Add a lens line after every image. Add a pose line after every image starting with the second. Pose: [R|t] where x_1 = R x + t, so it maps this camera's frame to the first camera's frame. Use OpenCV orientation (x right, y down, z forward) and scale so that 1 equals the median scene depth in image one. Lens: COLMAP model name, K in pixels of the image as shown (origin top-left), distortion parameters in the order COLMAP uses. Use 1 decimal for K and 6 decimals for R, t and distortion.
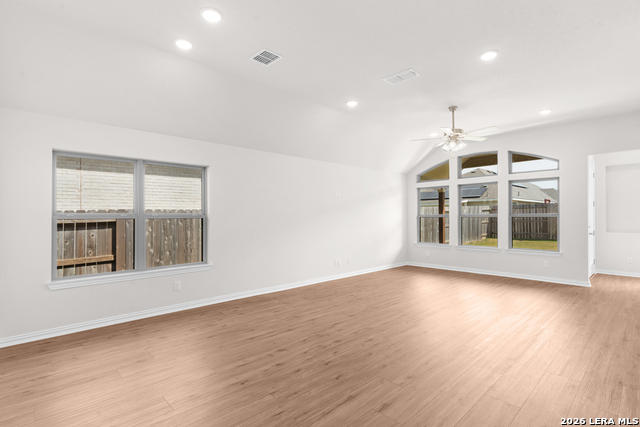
lens RADIAL K [[312.4, 0, 316.3], [0, 312.4, 216.7], [0, 0, 1]] dist [-0.001184, -0.000262]
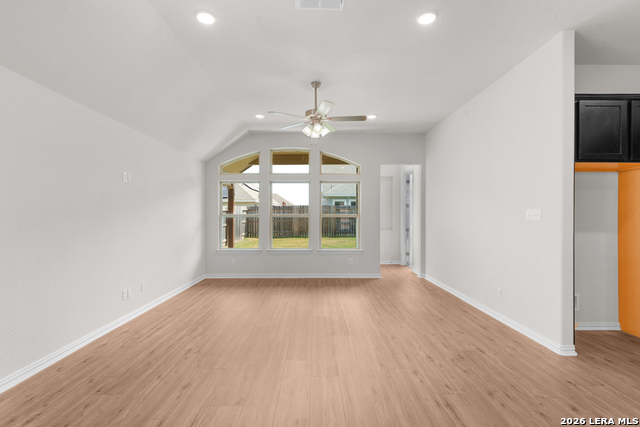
lens RADIAL K [[312.4, 0, 316.3], [0, 312.4, 216.7], [0, 0, 1]] dist [-0.001184, -0.000262]
pose [[0.682795, 0.004414, 0.730597, -0.112096], [-0.004596, 0.999988, -0.001746, 0.000255], [-0.730595, -0.002166, 0.682807, 0.313905]]
